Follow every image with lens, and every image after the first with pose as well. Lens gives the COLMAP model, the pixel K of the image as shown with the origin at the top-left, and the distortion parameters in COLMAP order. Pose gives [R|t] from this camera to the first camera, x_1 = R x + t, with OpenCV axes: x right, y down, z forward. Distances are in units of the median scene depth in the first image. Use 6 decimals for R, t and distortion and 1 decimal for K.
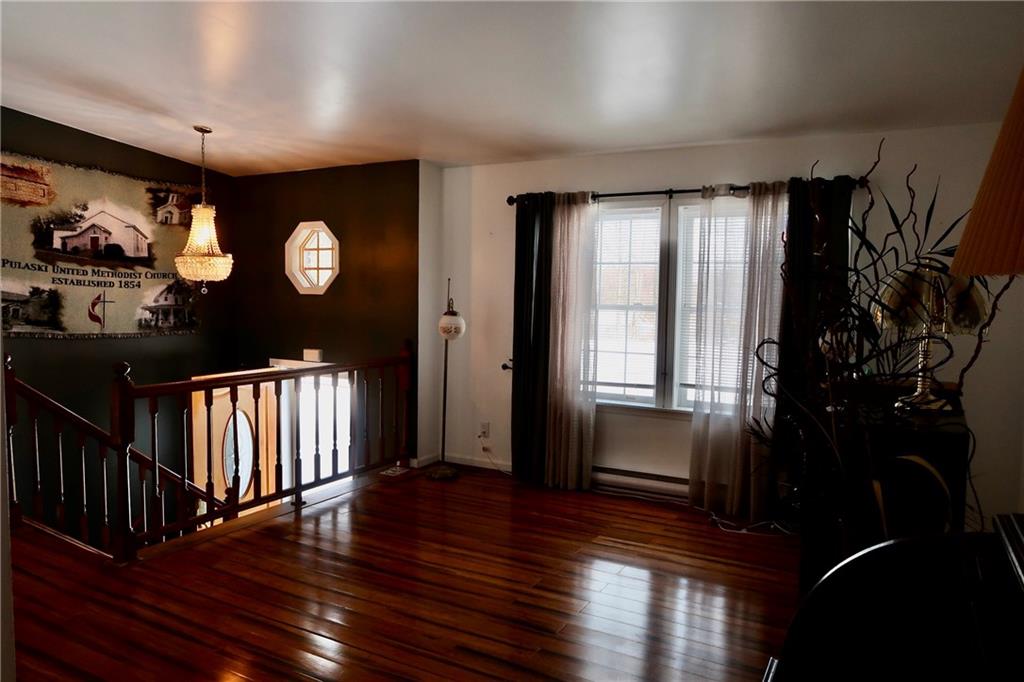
lens RADIAL K [[714.2, 0, 512.0], [0, 714.2, 341.0], [0, 0, 1]] dist [-0.023225, 0.003294]
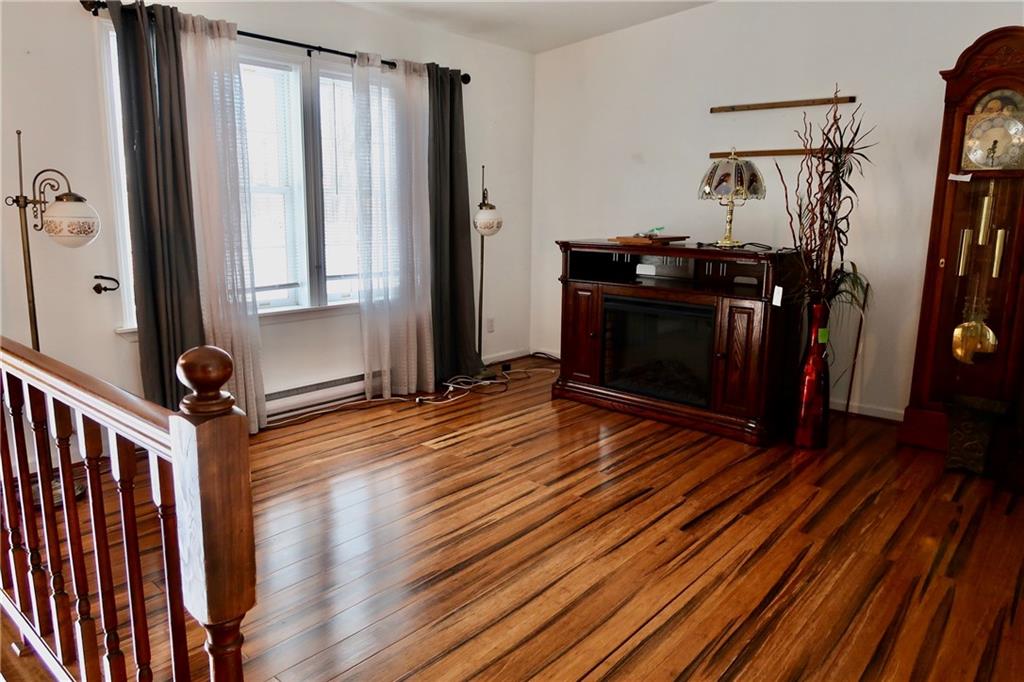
lens RADIAL K [[699.1, 0, 512.0], [0, 699.1, 341.0], [0, 0, 1]] dist [-0.029286, 0.002267]
pose [[0.188657, -0.193910, 0.962708, -0.524257], [0.059147, 0.980776, 0.185959, -0.008957], [-0.980260, 0.021859, 0.196499, 0.547179]]
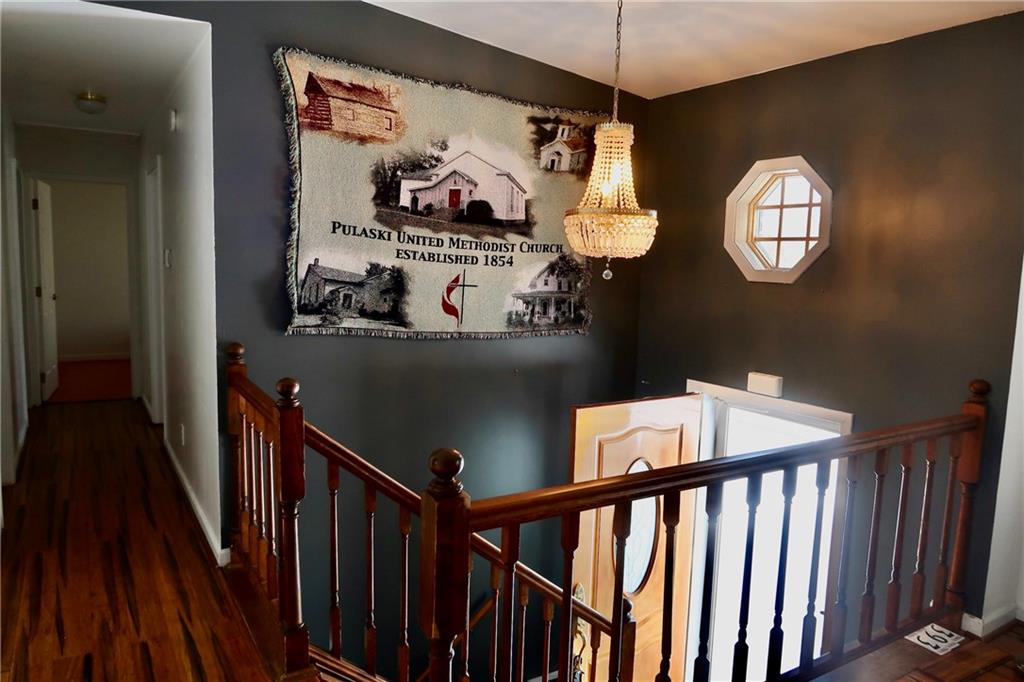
lens RADIAL K [[699.1, 0, 512.0], [0, 699.1, 341.0], [0, 0, 1]] dist [-0.029286, 0.002267]
pose [[0.878969, 0.068559, -0.471926, -0.215659], [-0.051728, 0.997480, 0.048565, -0.037768], [0.474066, -0.018275, 0.880300, 0.433821]]
